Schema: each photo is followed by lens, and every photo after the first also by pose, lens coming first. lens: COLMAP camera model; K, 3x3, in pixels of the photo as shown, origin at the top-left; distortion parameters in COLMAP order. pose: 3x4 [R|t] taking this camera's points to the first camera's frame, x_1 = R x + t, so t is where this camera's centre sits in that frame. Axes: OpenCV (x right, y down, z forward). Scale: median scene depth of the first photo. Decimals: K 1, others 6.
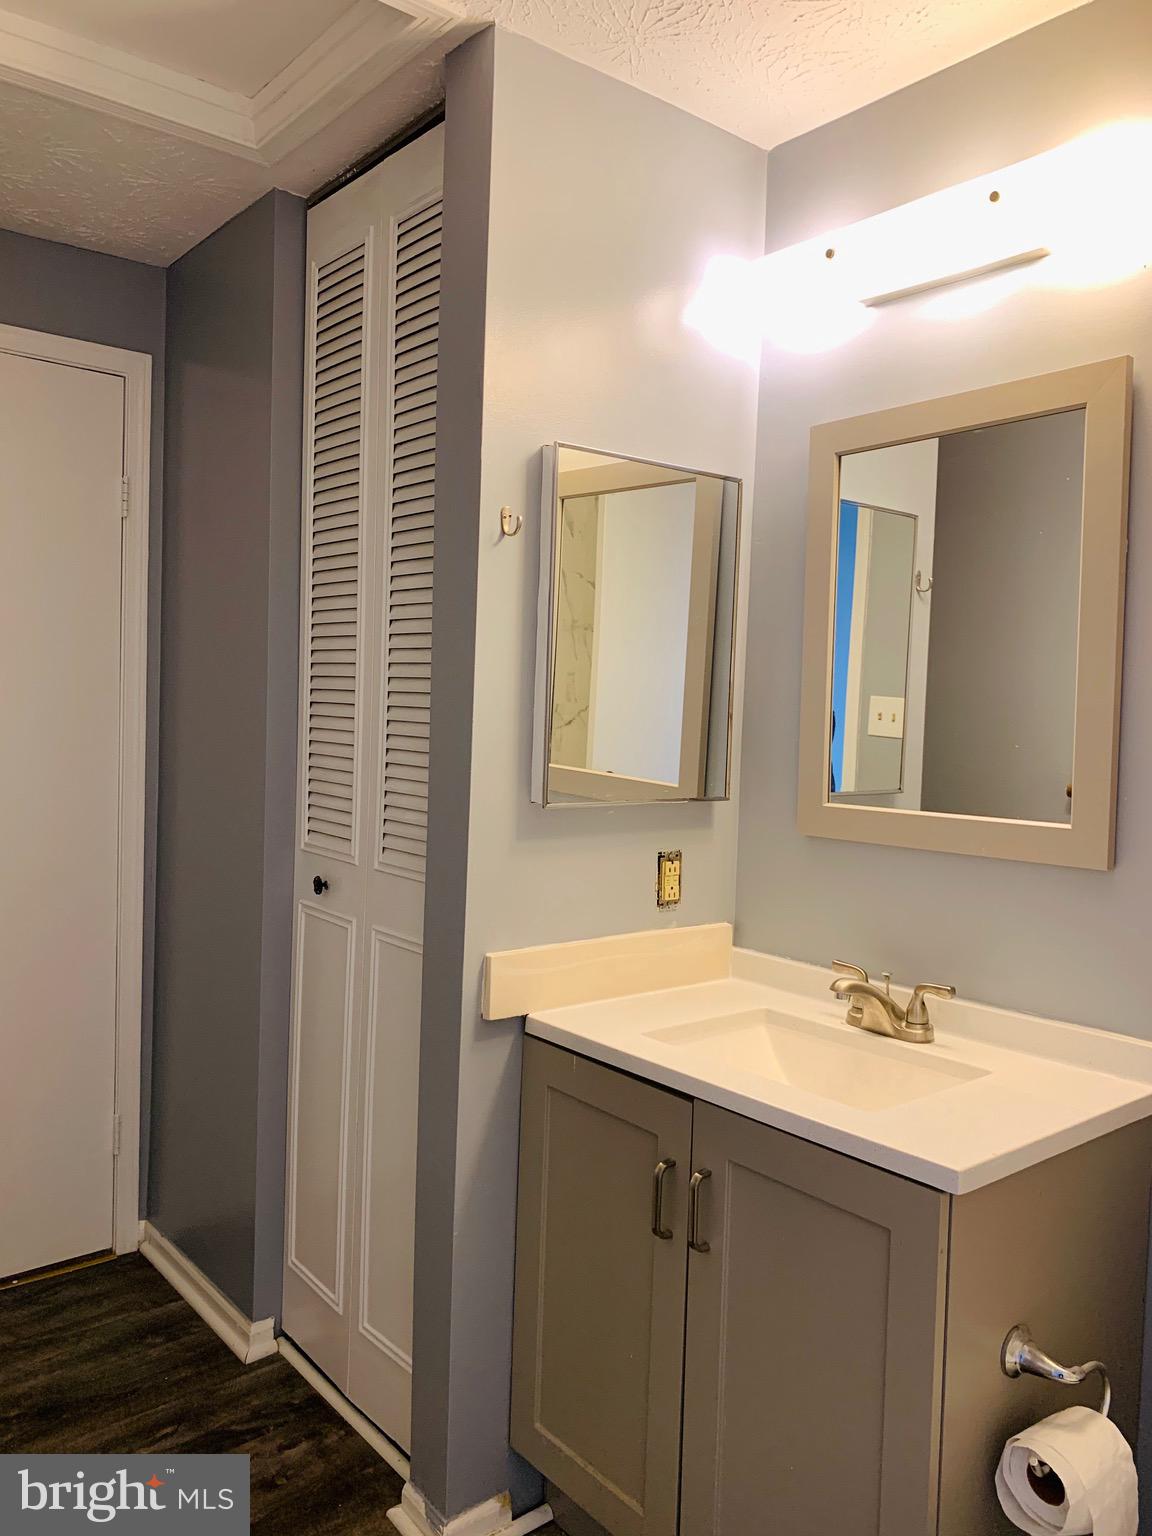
lens RADIAL K [[1173.0, 0, 574.0], [0, 1173.0, 770.3], [0, 0, 1]] dist [0.012602, -0.006999]
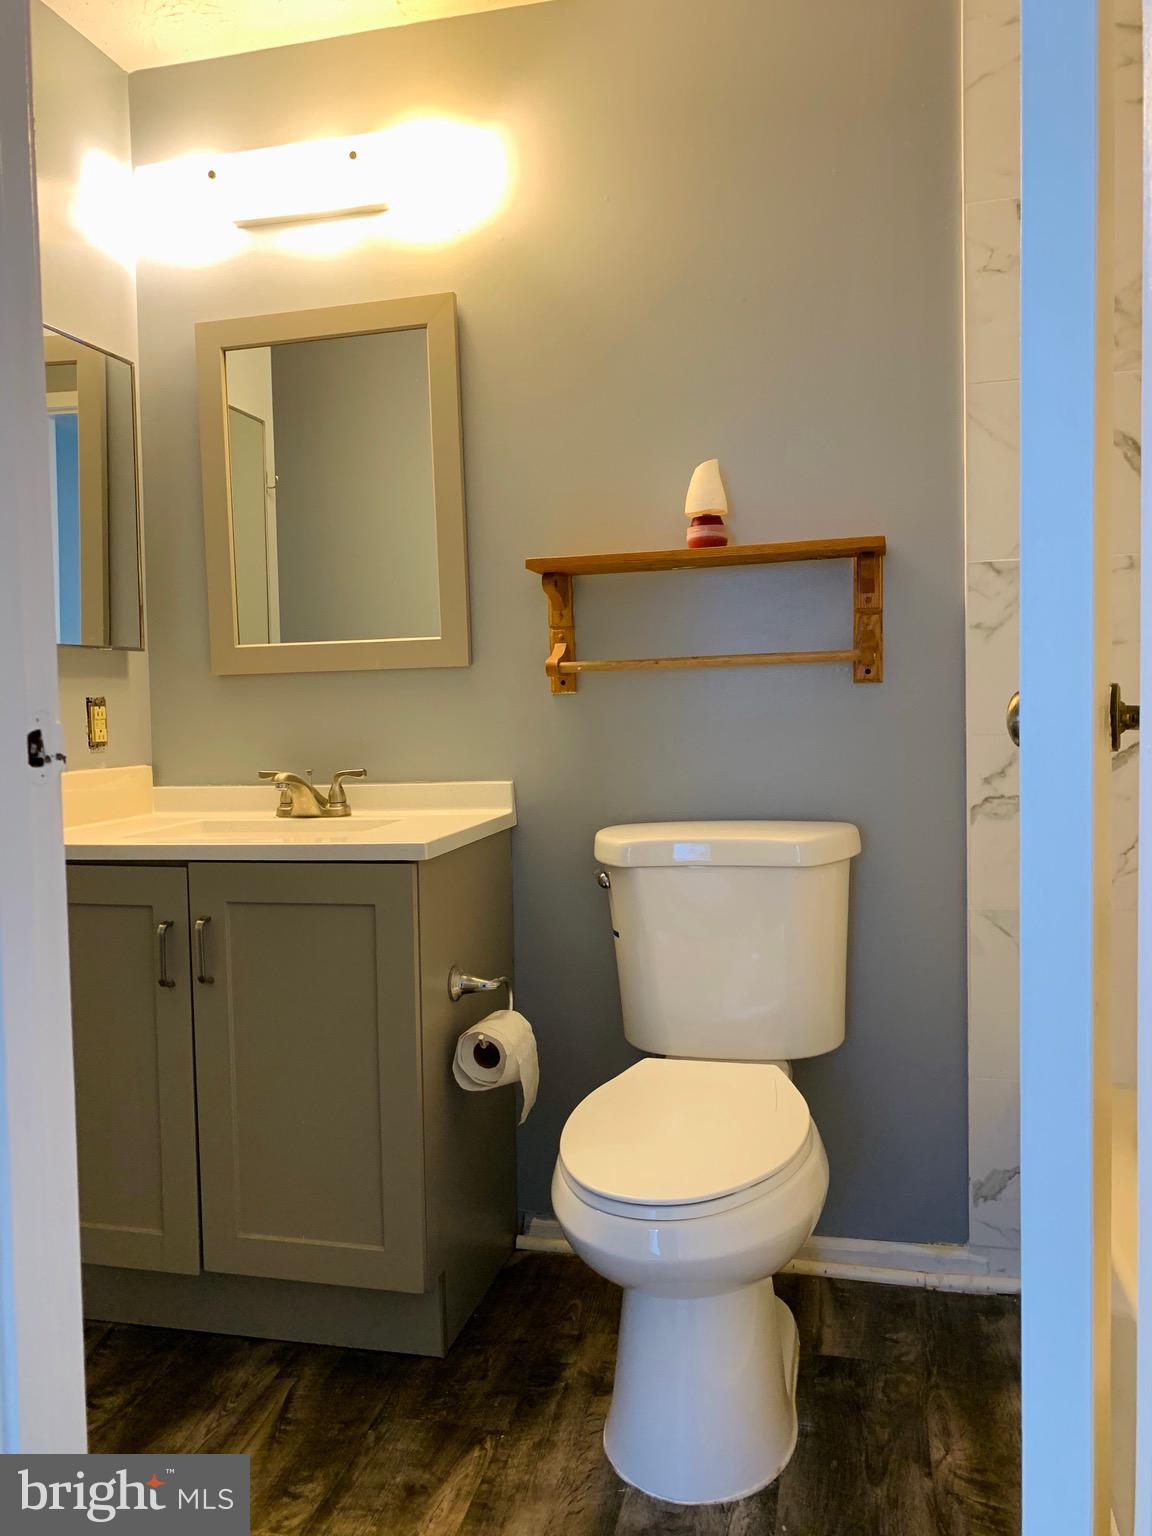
lens RADIAL K [[1173.0, 0, 578.9], [0, 1173.0, 763.3], [0, 0, 1]] dist [0.012602, -0.006999]
pose [[0.801205, -0.081775, 0.592776, -0.240100], [0.076120, 0.996499, 0.034585, 0.143005], [-0.593529, 0.017412, 0.804625, -0.172531]]
